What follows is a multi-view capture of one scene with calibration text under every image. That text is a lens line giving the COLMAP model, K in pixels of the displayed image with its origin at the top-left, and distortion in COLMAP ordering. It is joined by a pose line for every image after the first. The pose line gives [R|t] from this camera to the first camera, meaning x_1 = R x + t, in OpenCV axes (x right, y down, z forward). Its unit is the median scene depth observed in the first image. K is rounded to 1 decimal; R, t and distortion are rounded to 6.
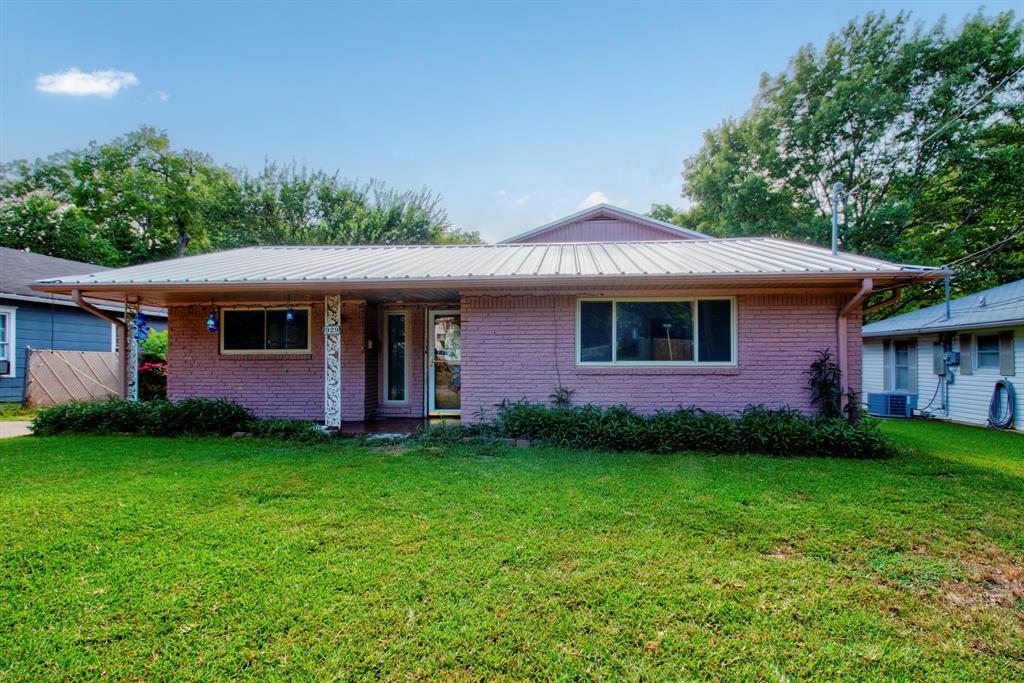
lens RADIAL K [[497.0, 0, 512.0], [0, 497.0, 341.5], [0, 0, 1]] dist [-0.015630, -0.000729]
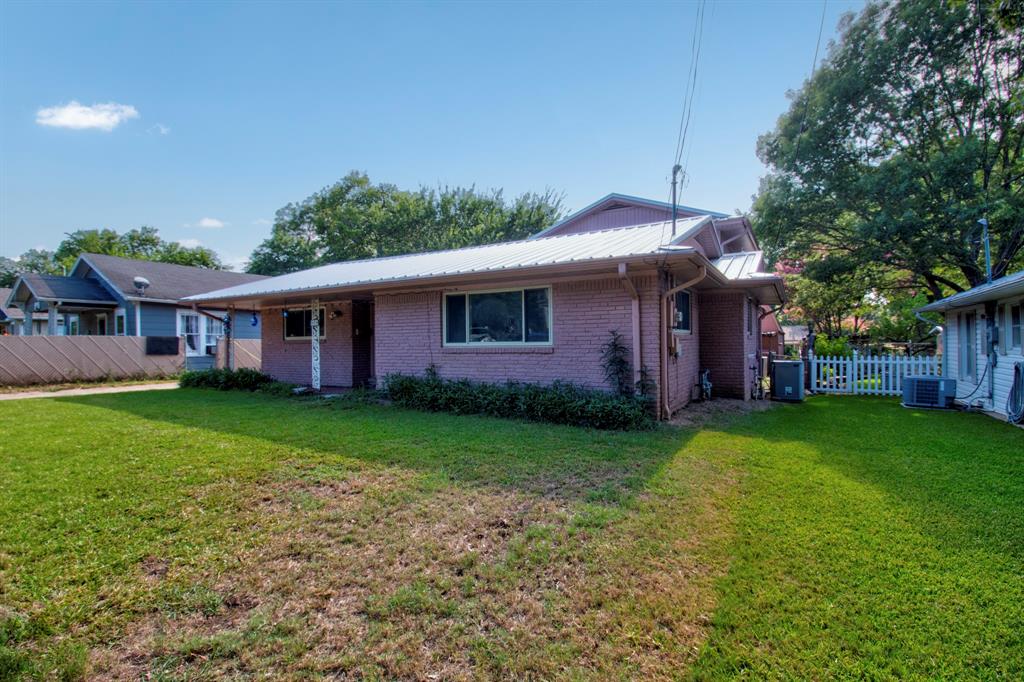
lens RADIAL K [[476.6, 0, 511.8], [0, 476.6, 329.6], [0, 0, 1]] dist [-0.005155, -0.000598]
pose [[0.906470, -0.020567, -0.421768, 0.763116], [0.025194, 0.999668, 0.005399, 0.004189], [0.421517, -0.015520, 0.906688, -0.033122]]
